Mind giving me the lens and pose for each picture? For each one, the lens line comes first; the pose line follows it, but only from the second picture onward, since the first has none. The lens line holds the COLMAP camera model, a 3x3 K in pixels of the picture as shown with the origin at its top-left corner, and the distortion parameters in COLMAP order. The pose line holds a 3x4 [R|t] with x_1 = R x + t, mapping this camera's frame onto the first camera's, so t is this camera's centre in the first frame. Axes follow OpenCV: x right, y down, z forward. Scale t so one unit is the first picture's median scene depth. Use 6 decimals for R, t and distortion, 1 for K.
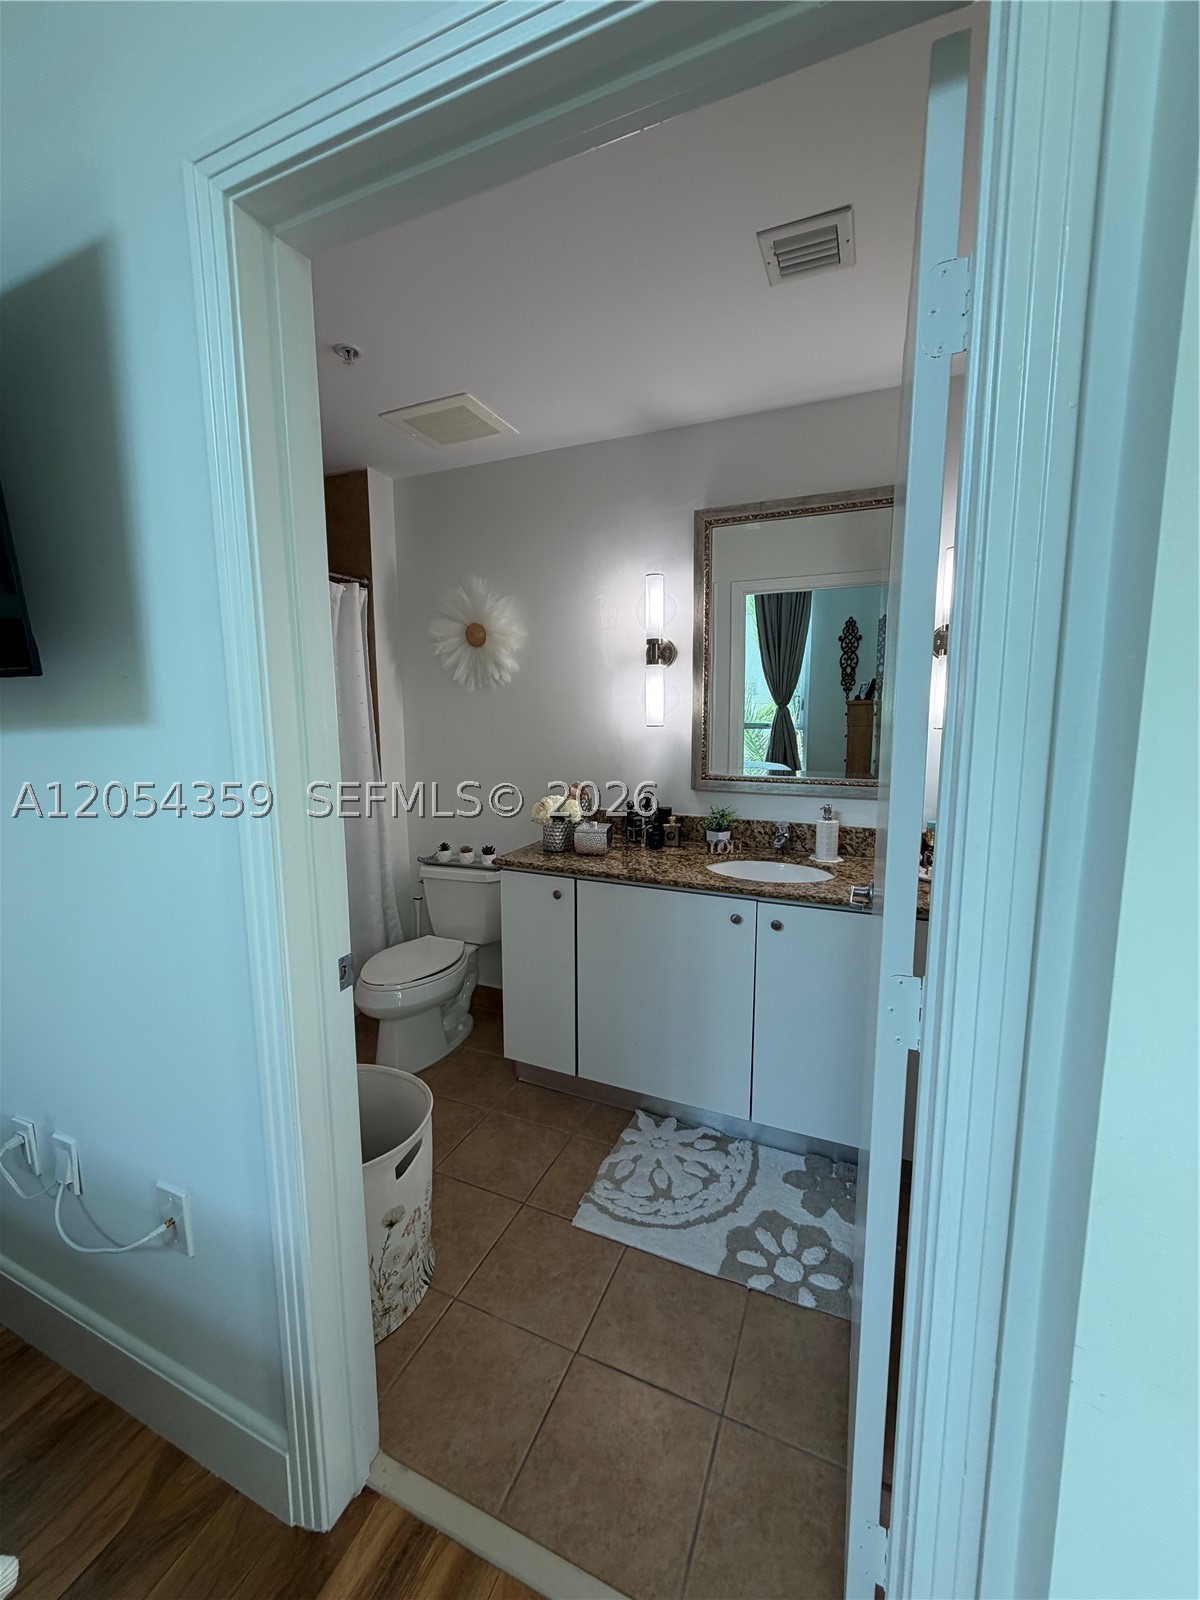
lens RADIAL K [[636.6, 0, 600.7], [0, 636.6, 793.5], [0, 0, 1]] dist [-0.000274, 0.000321]
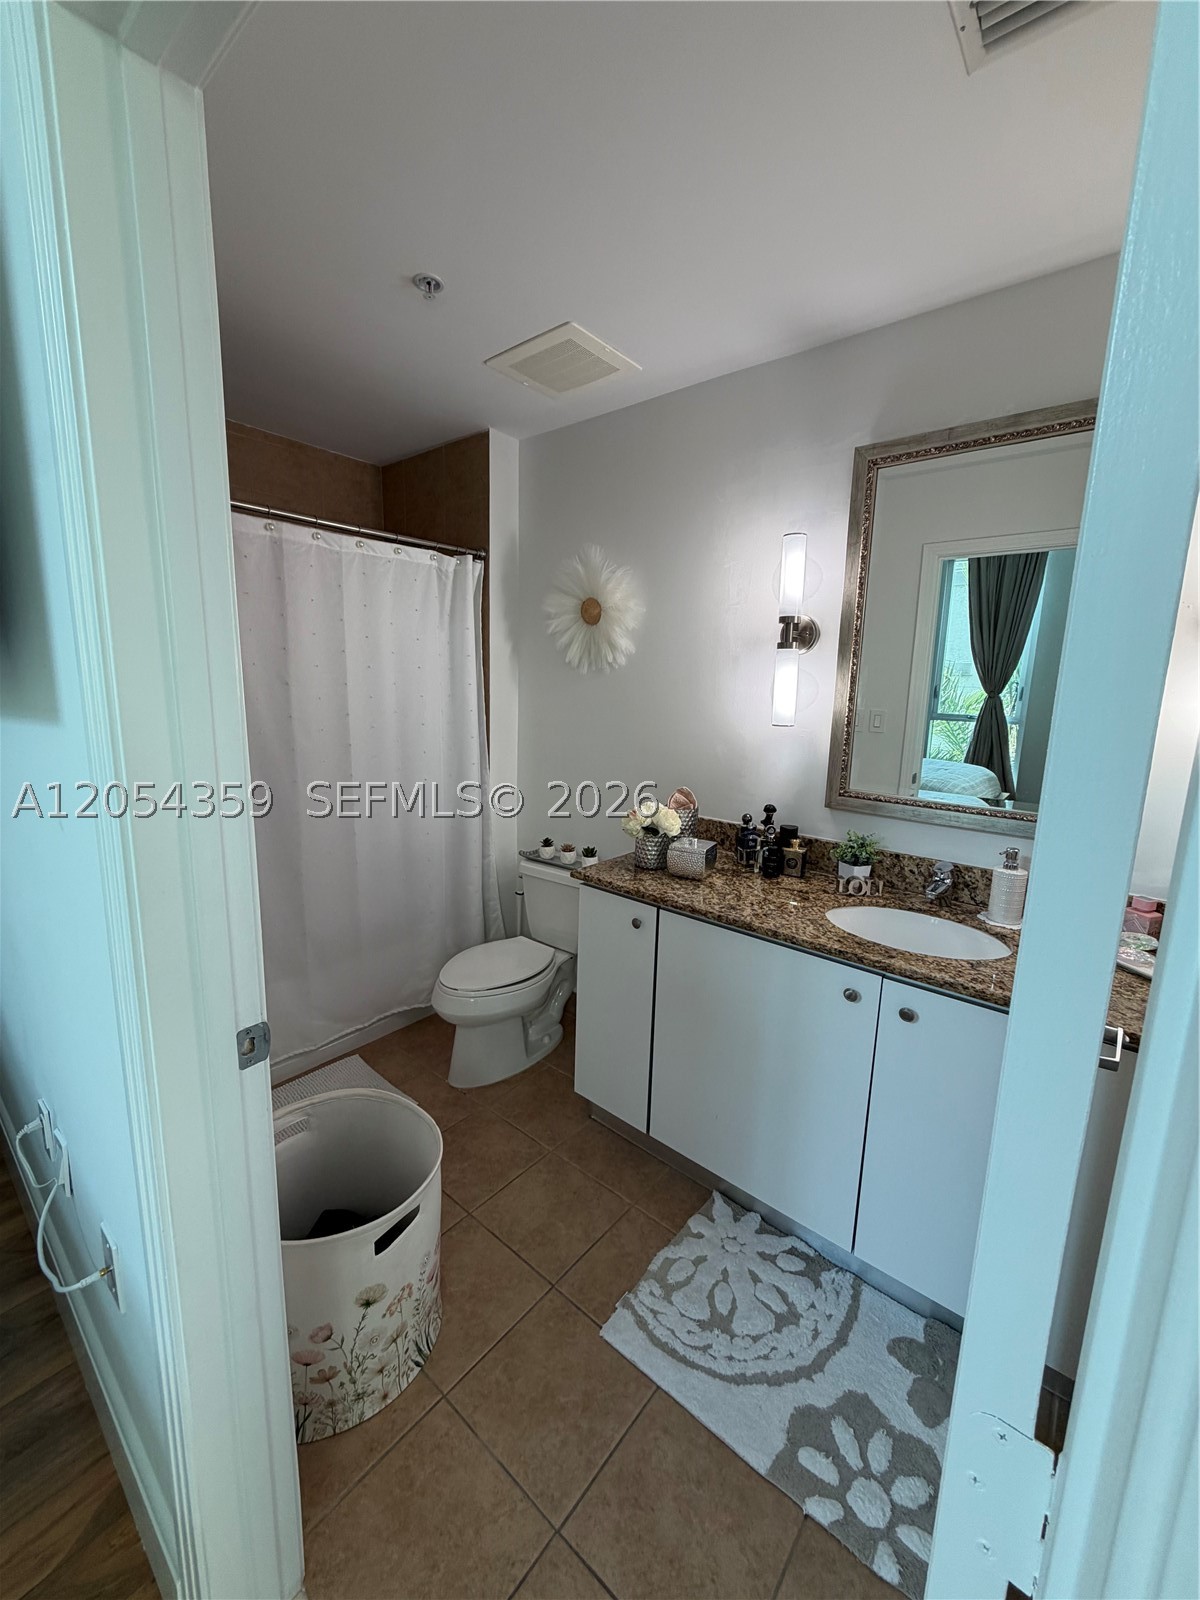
lens RADIAL K [[636.6, 0, 600.7], [0, 636.6, 793.5], [0, 0, 1]] dist [-0.000274, 0.000321]
pose [[0.958995, 0.076514, -0.272900, 0.097297], [-0.065970, 0.996685, 0.047621, -0.046502], [0.275639, -0.027666, 0.960863, 0.171639]]
